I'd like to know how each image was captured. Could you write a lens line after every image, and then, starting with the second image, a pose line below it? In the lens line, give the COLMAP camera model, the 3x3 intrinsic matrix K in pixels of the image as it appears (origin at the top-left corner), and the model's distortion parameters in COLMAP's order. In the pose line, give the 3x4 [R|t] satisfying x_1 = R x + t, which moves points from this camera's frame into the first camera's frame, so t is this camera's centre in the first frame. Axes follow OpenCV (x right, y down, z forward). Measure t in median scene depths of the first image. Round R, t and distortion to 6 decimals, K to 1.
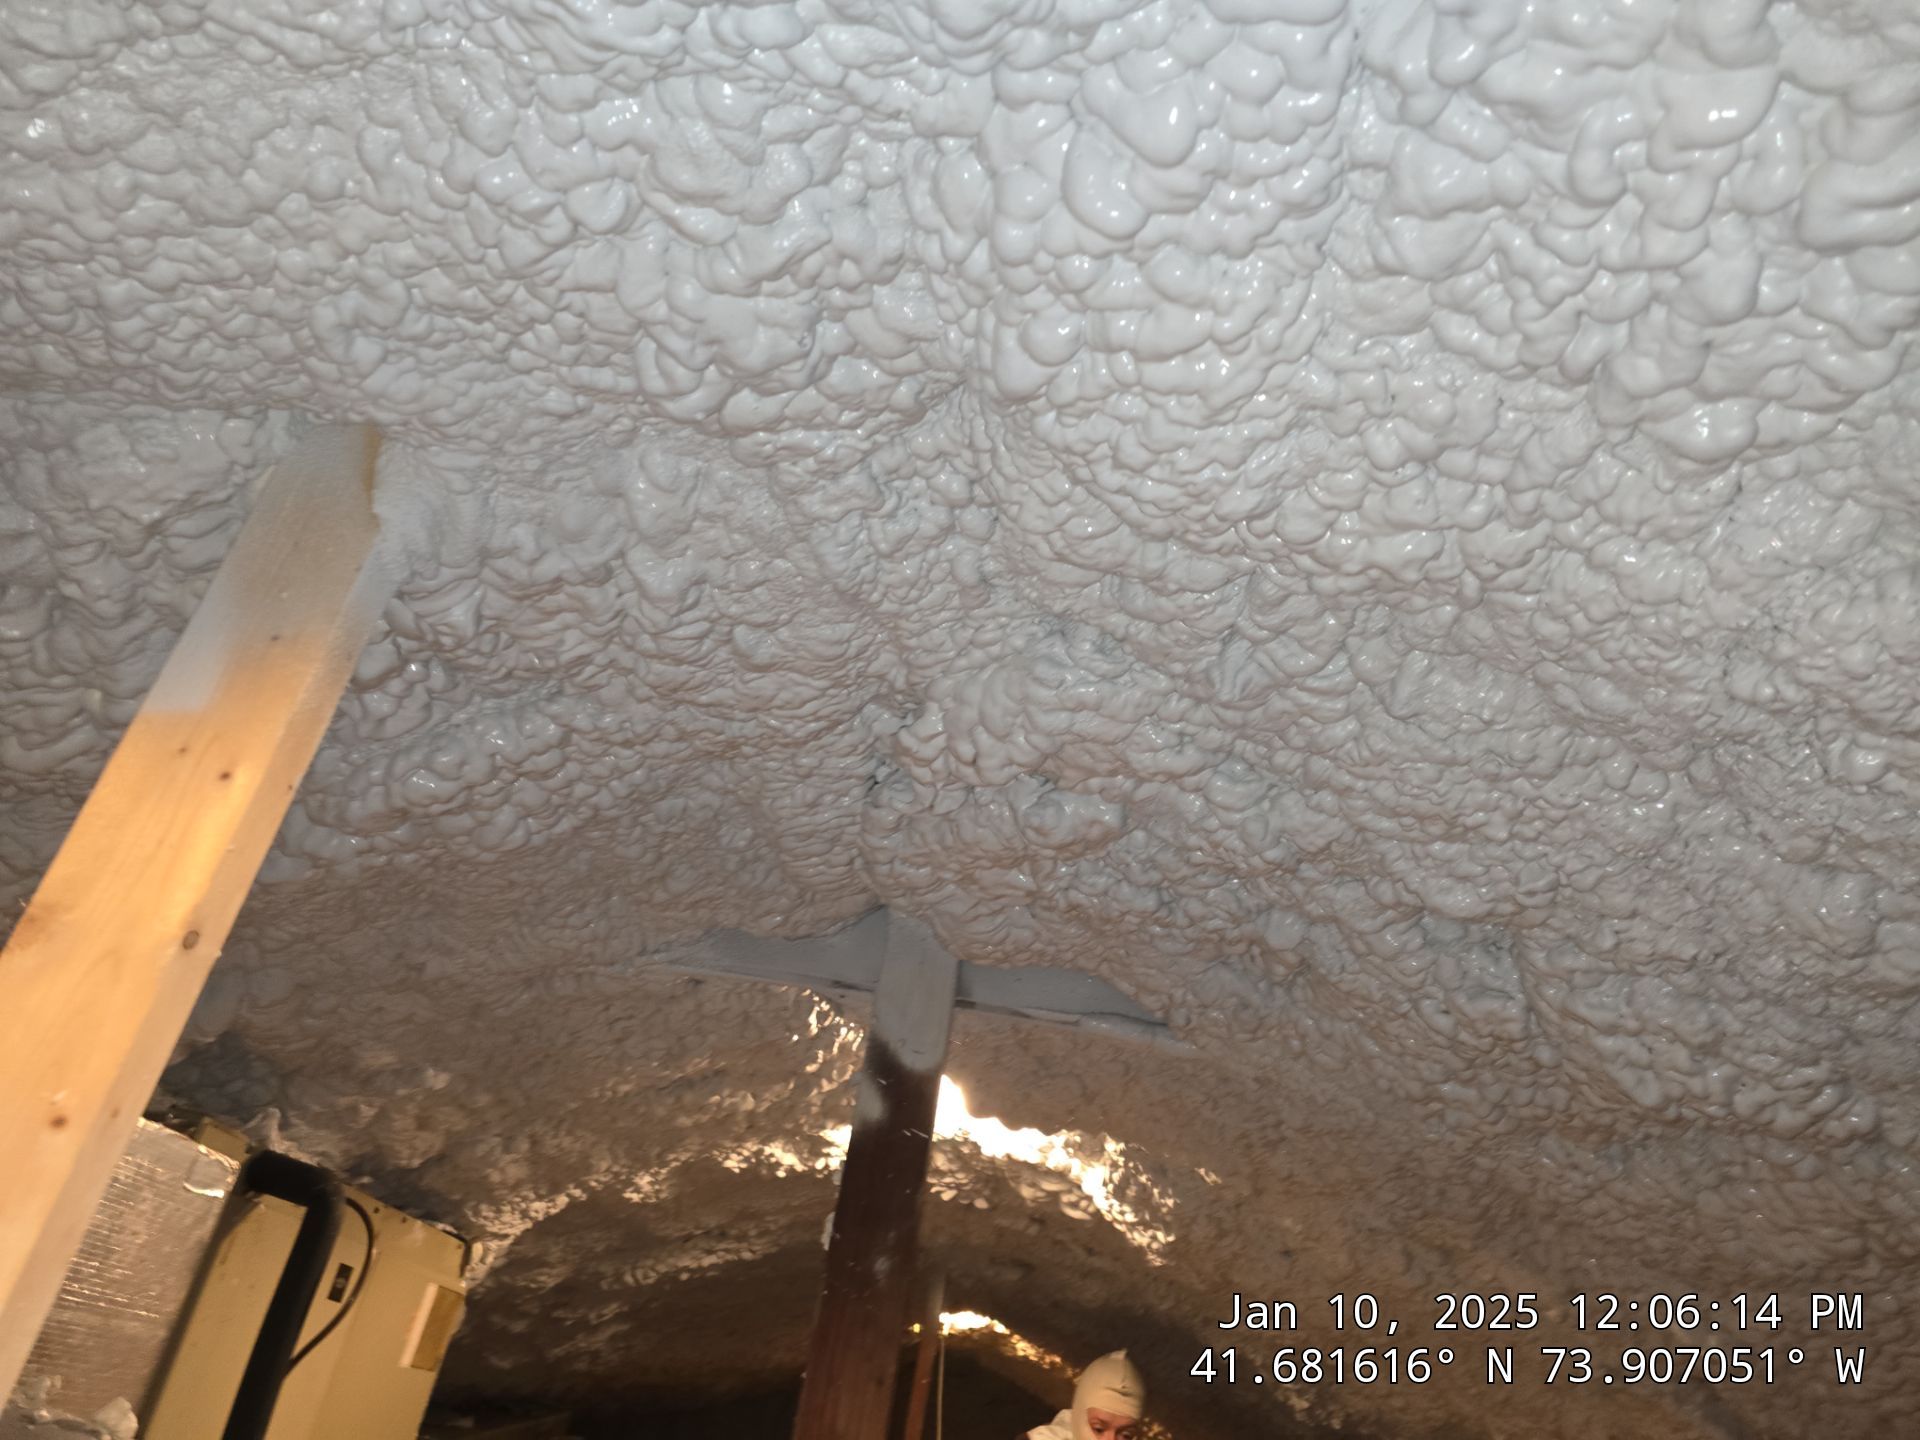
lens RADIAL K [[1289.5, 0, 1022.1], [0, 1289.5, 720.5], [0, 0, 1]] dist [0.081574, -0.075785]
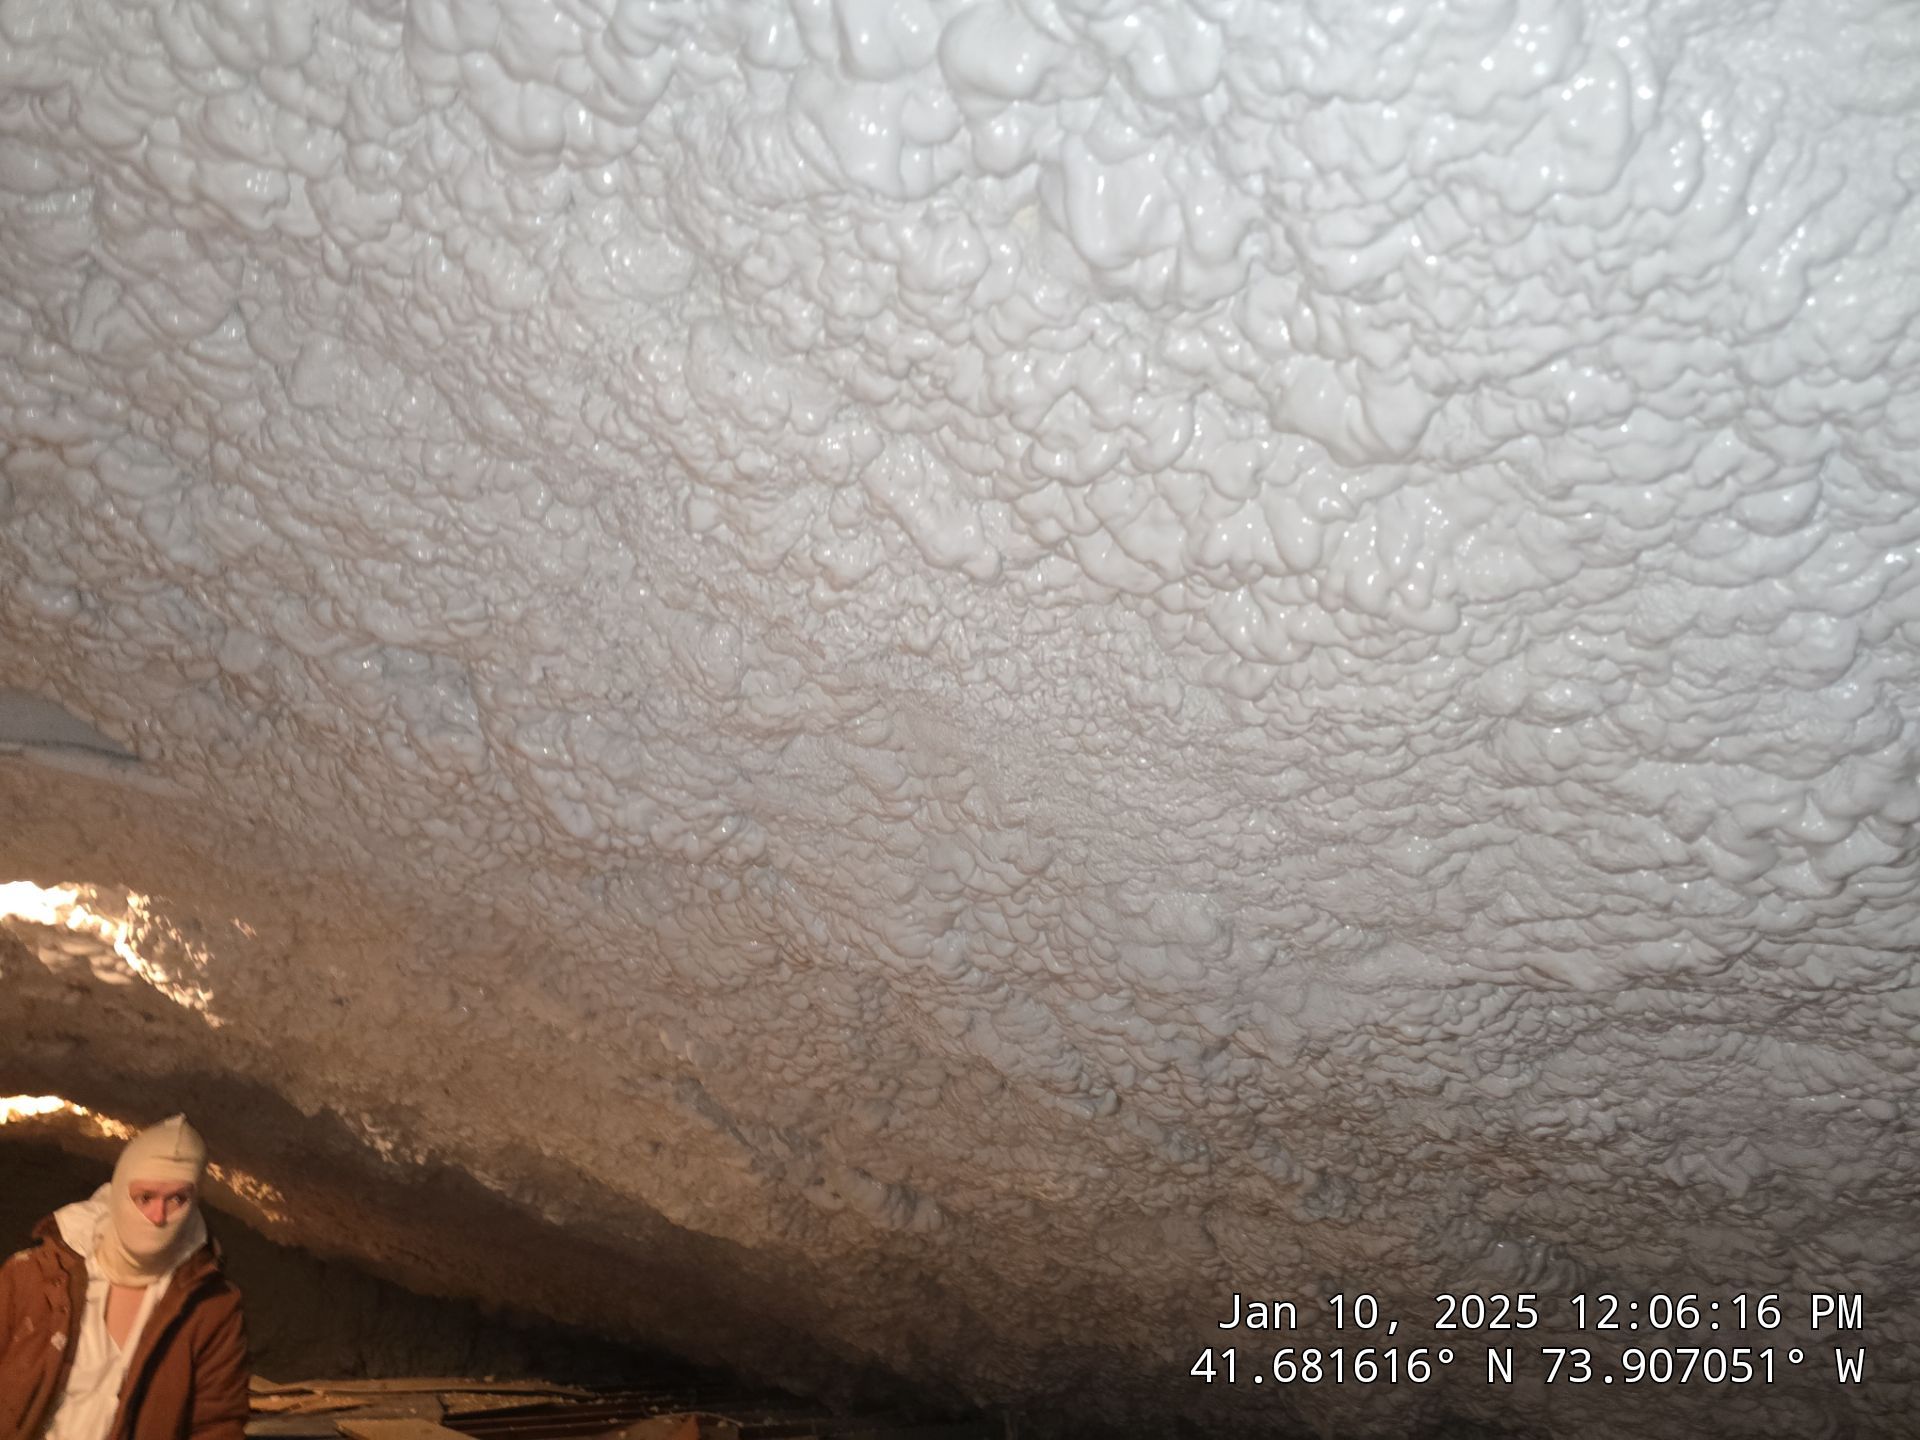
lens RADIAL K [[1309.2, 0, 964.0], [0, 1309.2, 727.3], [0, 0, 1]] dist [0.097288, -0.088818]
pose [[0.851220, 0.053210, 0.522105, 0.148987], [-0.148479, 0.978618, 0.142338, 0.010152], [-0.503368, -0.198682, 0.840920, -0.020444]]
